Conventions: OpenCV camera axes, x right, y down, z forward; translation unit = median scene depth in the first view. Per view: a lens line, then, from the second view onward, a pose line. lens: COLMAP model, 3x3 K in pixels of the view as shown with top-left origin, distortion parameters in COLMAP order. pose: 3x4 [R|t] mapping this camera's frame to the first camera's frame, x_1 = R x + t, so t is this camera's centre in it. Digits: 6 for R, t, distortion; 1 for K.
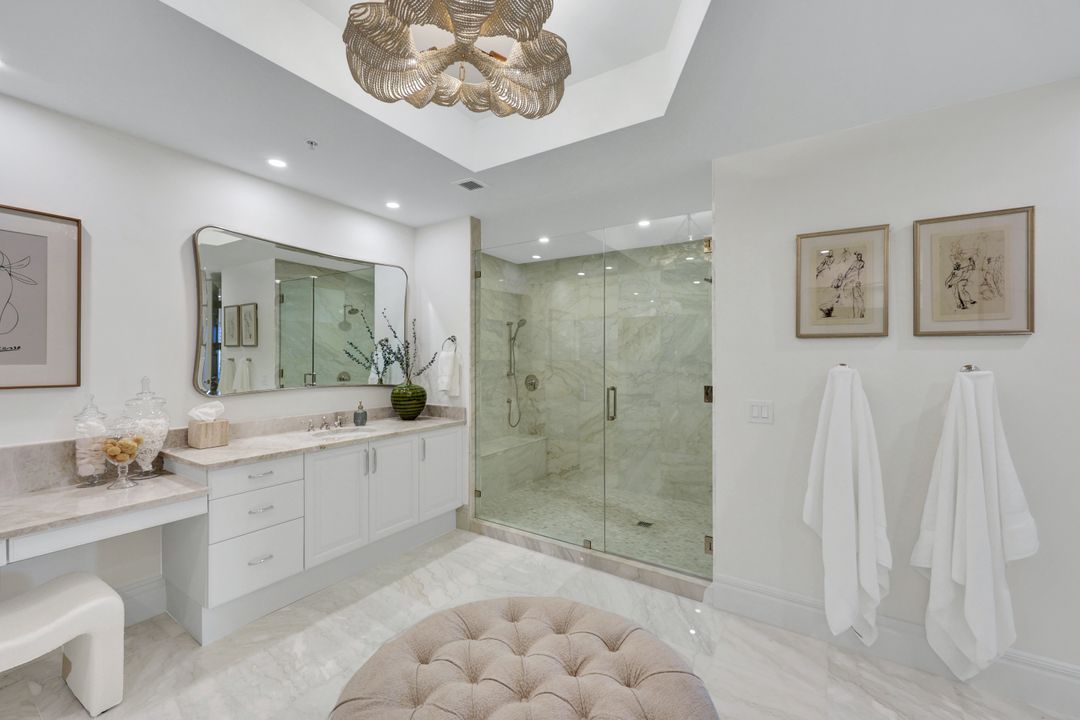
lens RADIAL K [[434.8, 0, 541.4], [0, 434.8, 359.3], [0, 0, 1]] dist [-0.000118, -0.000028]
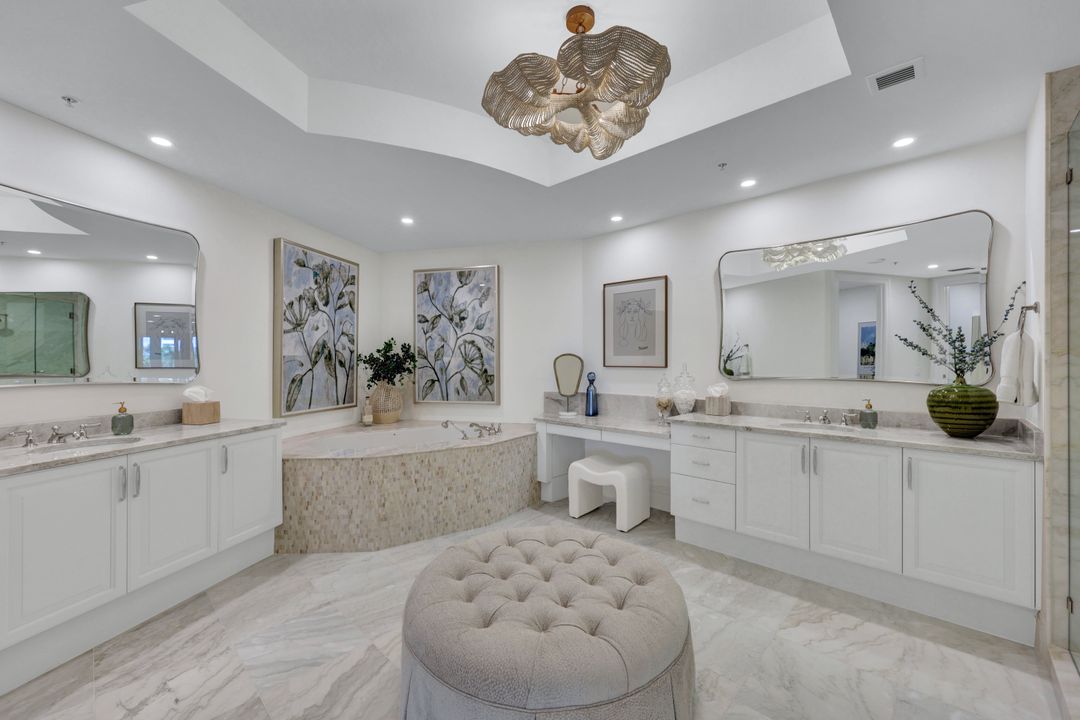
lens RADIAL K [[434.8, 0, 541.6], [0, 434.8, 362.4], [0, 0, 1]] dist [-0.000118, -0.000028]
pose [[-0.188695, -0.009838, -0.981986, 0.588985], [-0.006757, 0.999939, -0.008719, 0.042065], [0.982013, 0.004990, -0.188750, 0.602731]]
